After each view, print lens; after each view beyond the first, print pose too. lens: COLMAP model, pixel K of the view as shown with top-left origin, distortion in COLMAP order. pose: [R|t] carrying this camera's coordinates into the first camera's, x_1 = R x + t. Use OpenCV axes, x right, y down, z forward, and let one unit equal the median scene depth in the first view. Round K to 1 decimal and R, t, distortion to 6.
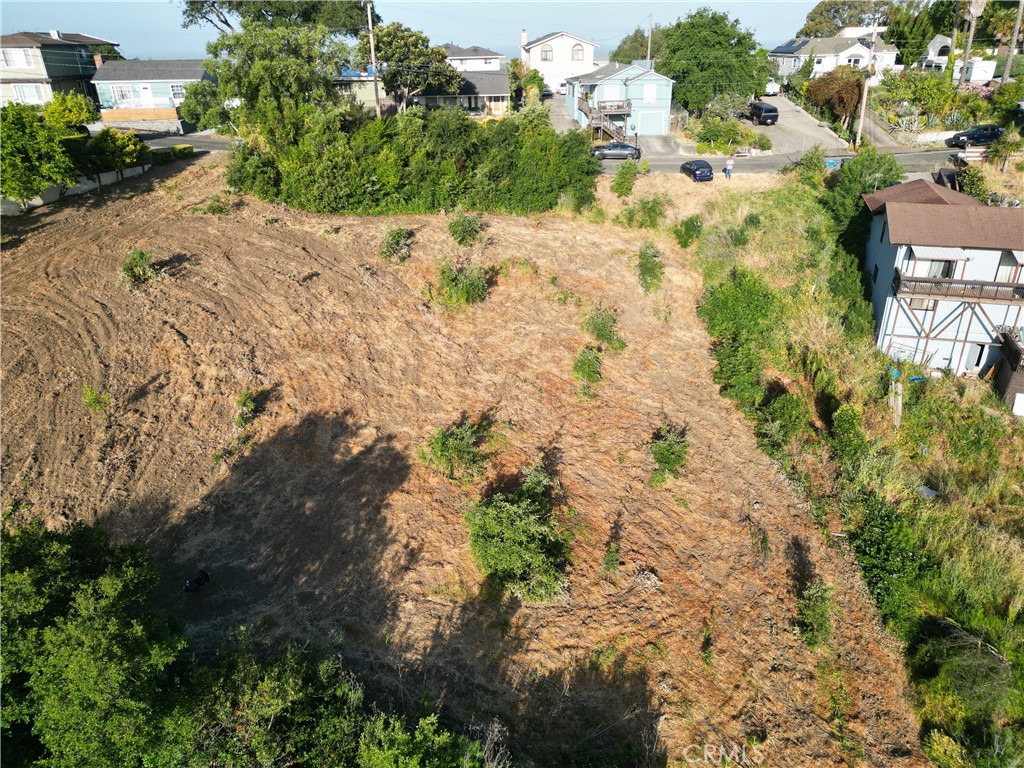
lens RADIAL K [[715.2, 0, 512.0], [0, 715.2, 384.0], [0, 0, 1]] dist [0.073938, -0.064945]
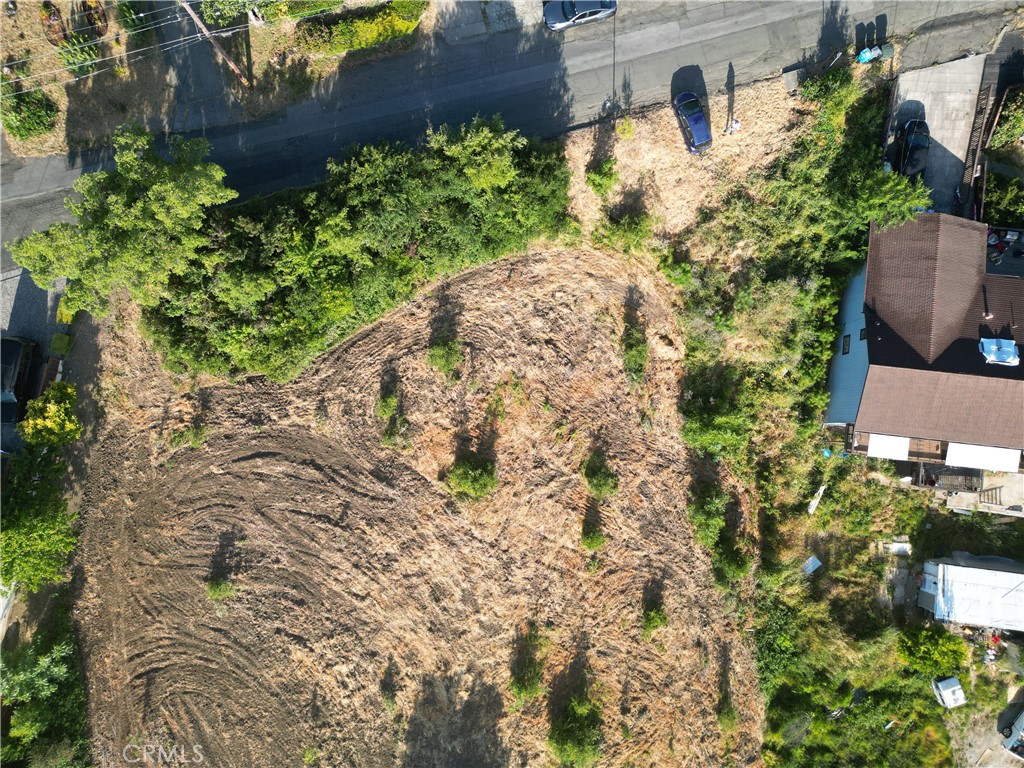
lens RADIAL K [[715.2, 0, 512.0], [0, 715.2, 384.0], [0, 0, 1]] dist [0.073938, -0.064945]
pose [[0.980787, -0.194748, 0.011429, 0.001234], [0.085119, 0.479915, 0.873176, -1.468121], [-0.175534, -0.855427, 0.487271, 0.713019]]
